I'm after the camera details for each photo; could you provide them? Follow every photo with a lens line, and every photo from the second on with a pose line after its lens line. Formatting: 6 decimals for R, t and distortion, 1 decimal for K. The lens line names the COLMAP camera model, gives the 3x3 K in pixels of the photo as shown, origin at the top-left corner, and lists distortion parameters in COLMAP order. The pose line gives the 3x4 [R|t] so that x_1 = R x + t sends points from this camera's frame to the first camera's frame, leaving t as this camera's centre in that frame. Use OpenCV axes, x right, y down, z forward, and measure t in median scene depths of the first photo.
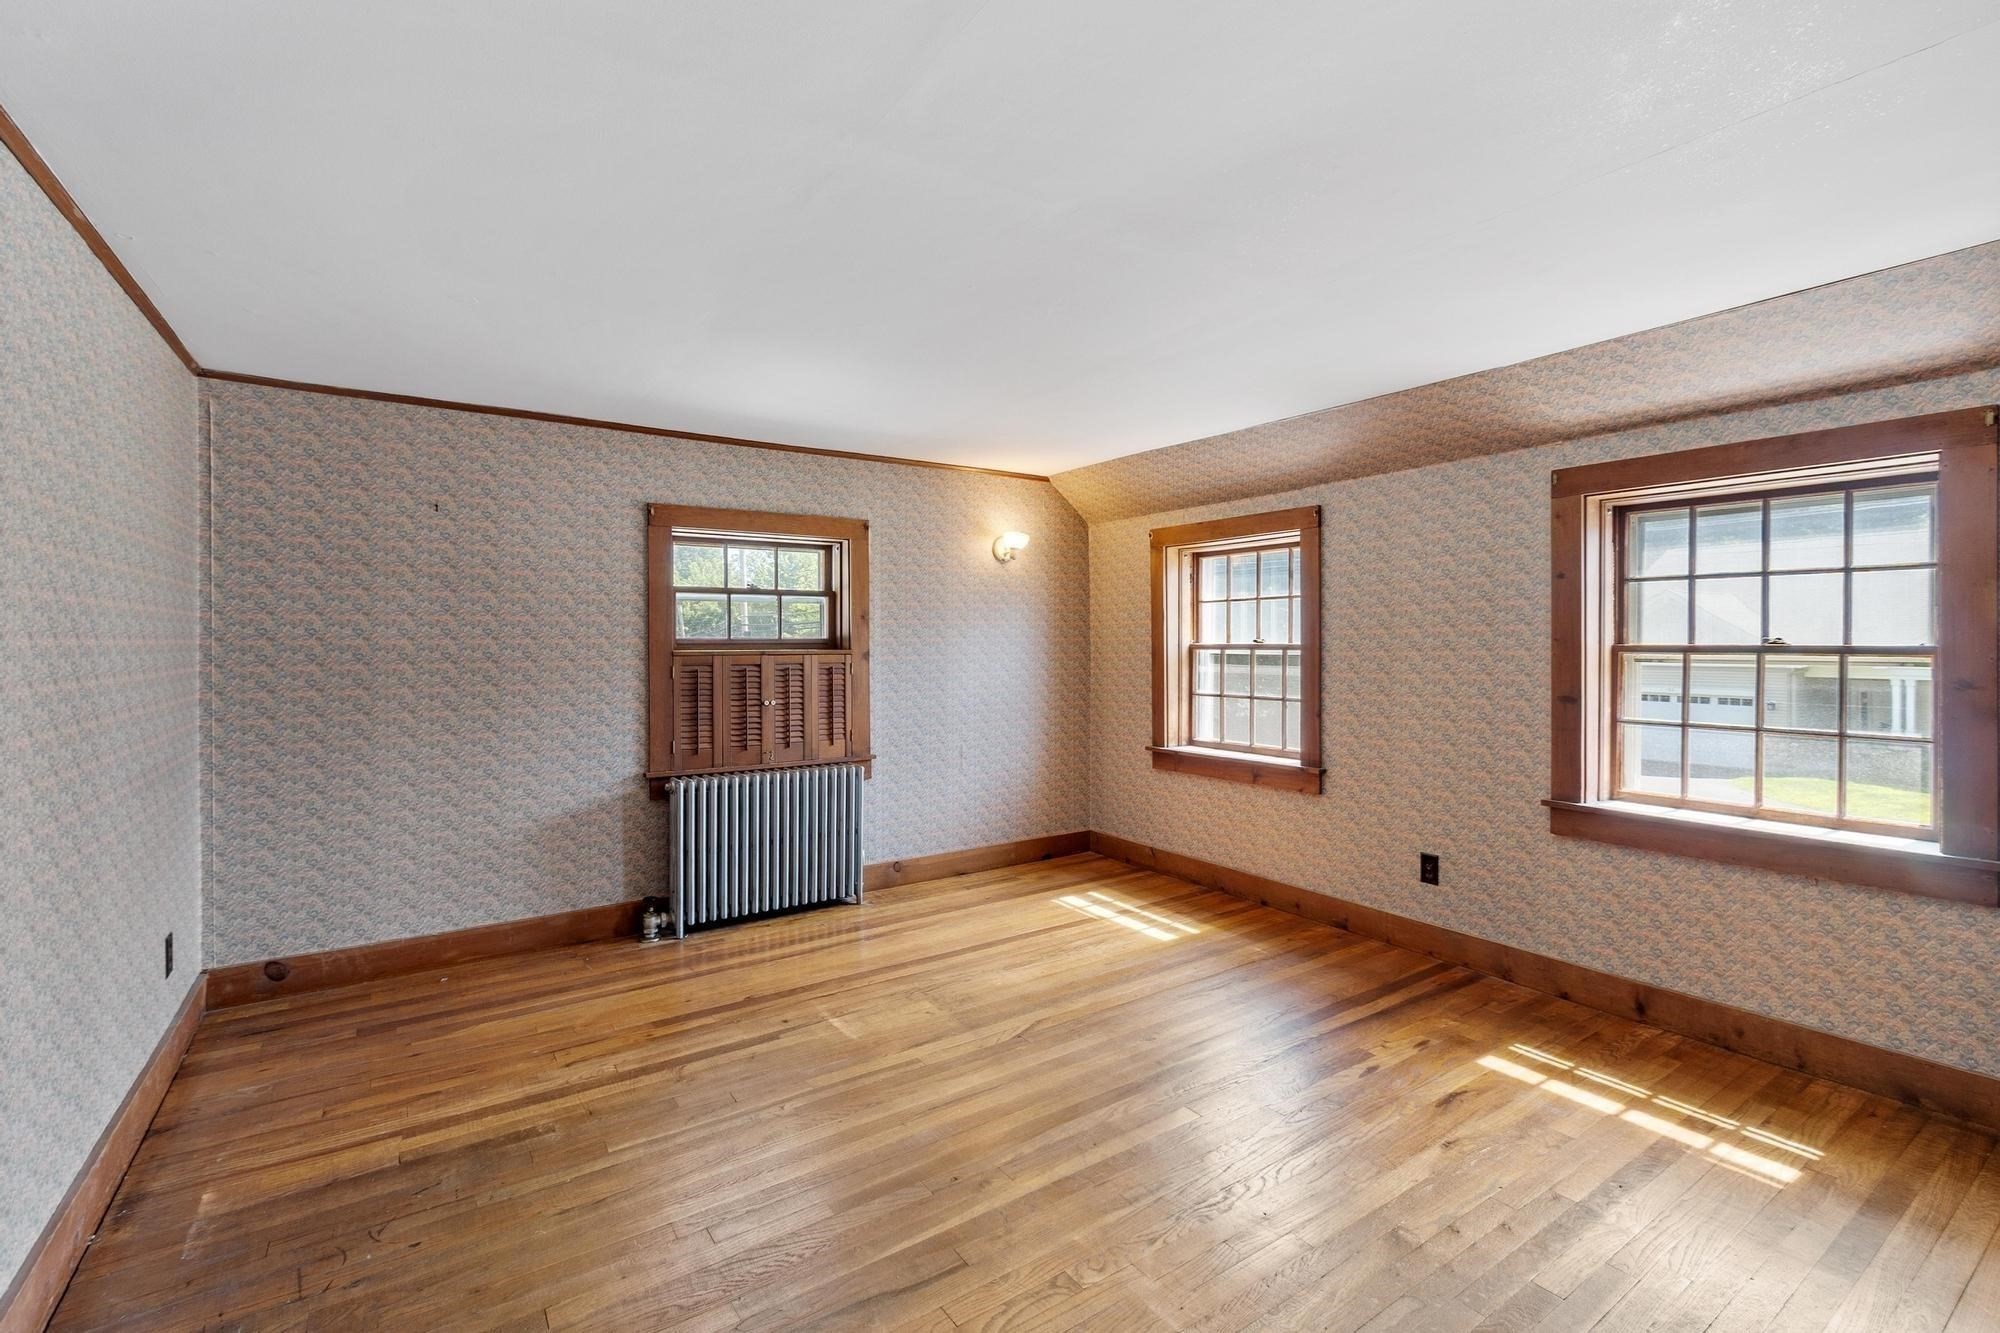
lens RADIAL K [[862.2, 0, 991.5], [0, 862.2, 655.4], [0, 0, 1]] dist [0.000227, -0.000042]
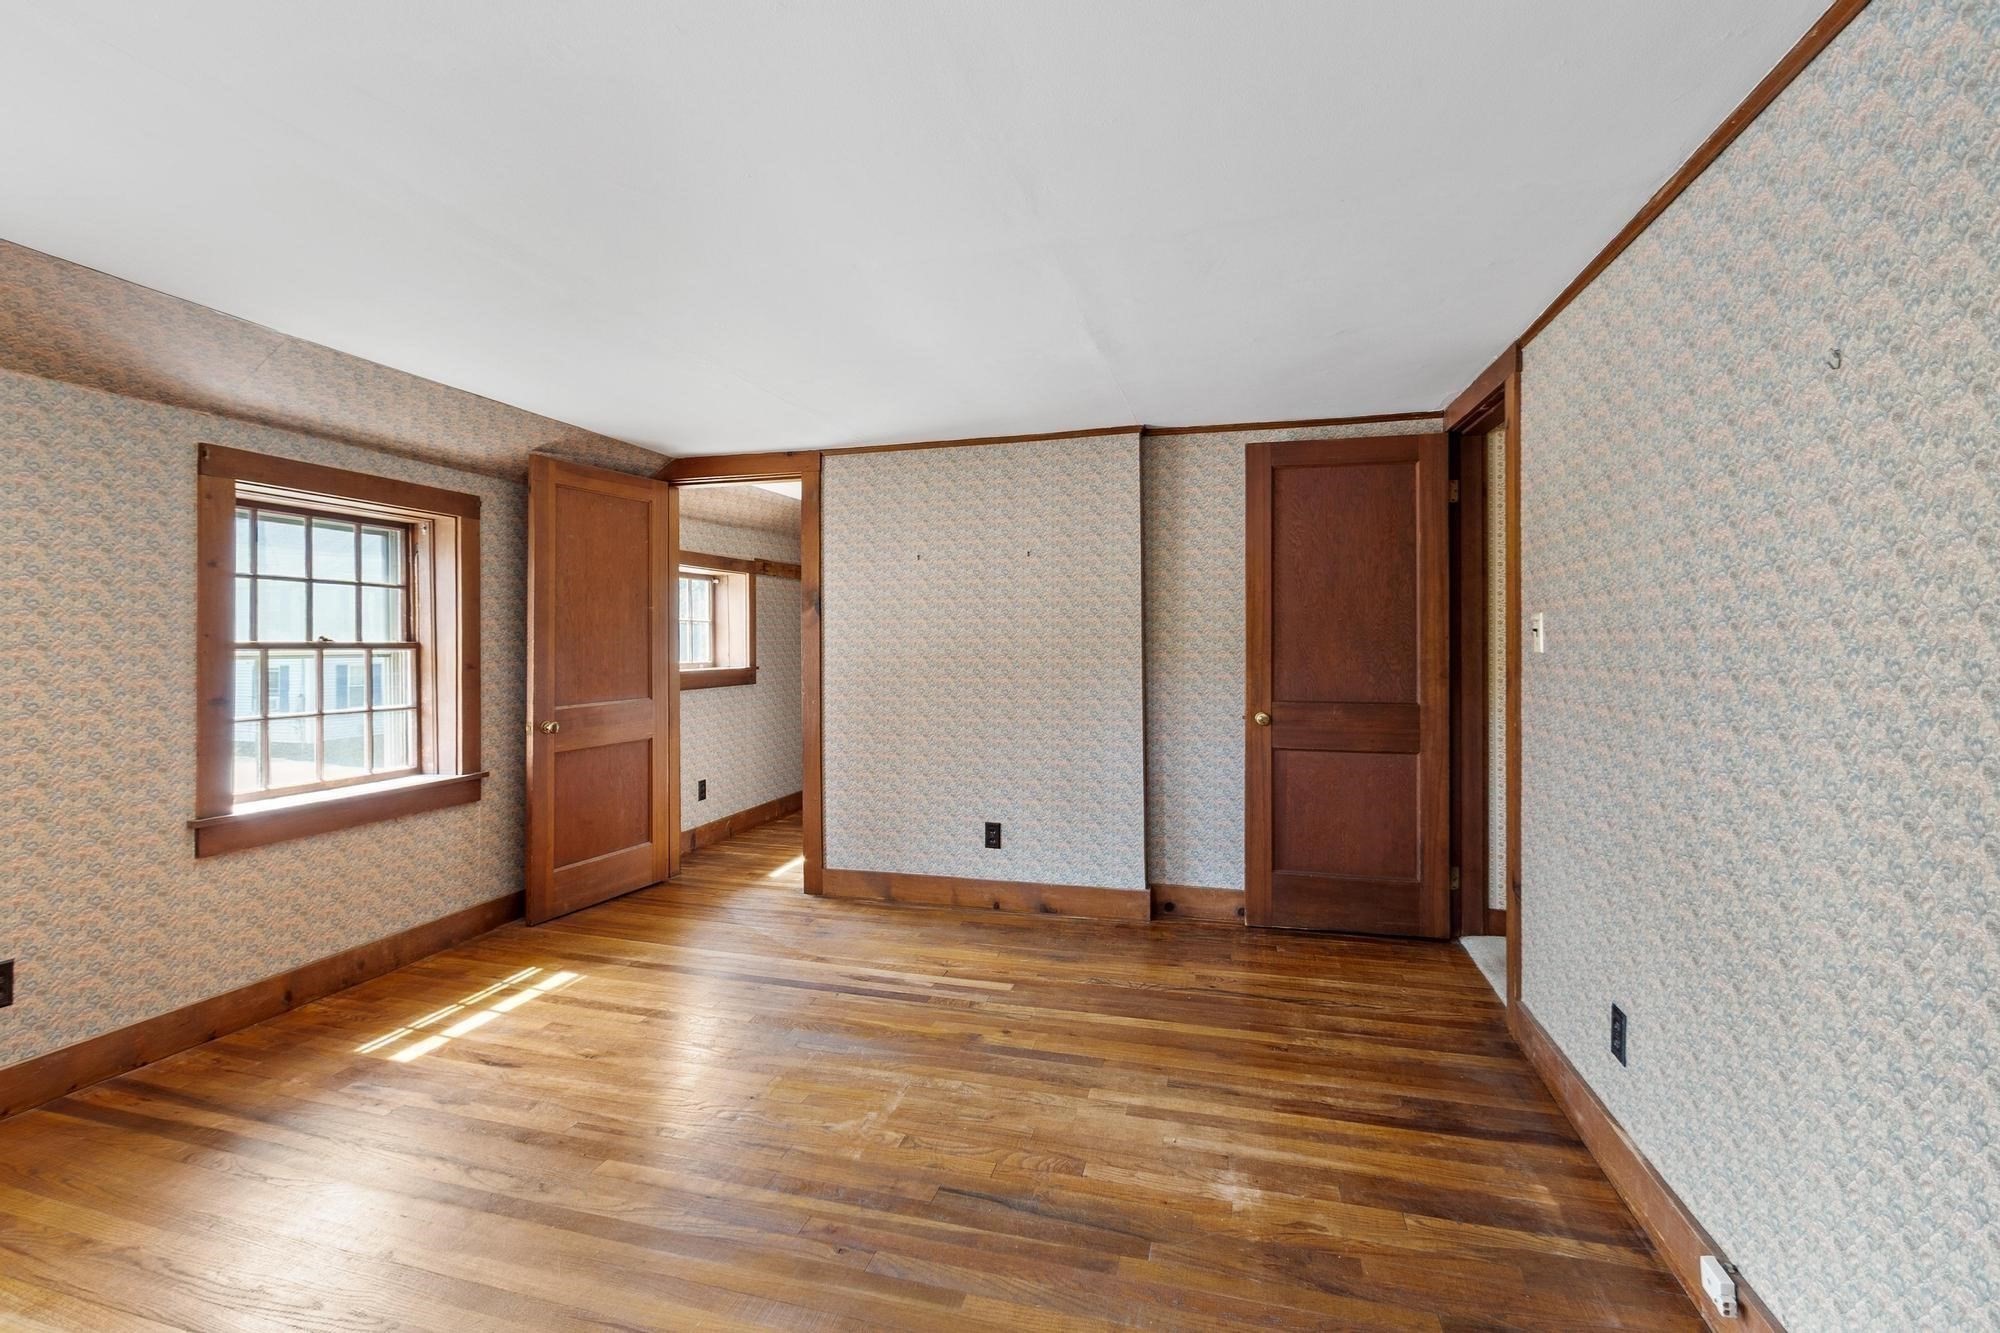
lens RADIAL K [[862.2, 0, 996.2], [0, 862.2, 647.9], [0, 0, 1]] dist [0.000227, -0.000042]
pose [[-0.651239, 0.000290, 0.758873, -0.618711], [0.010654, 0.999905, 0.008761, -0.005616], [-0.758798, 0.013791, -0.651180, 1.104877]]
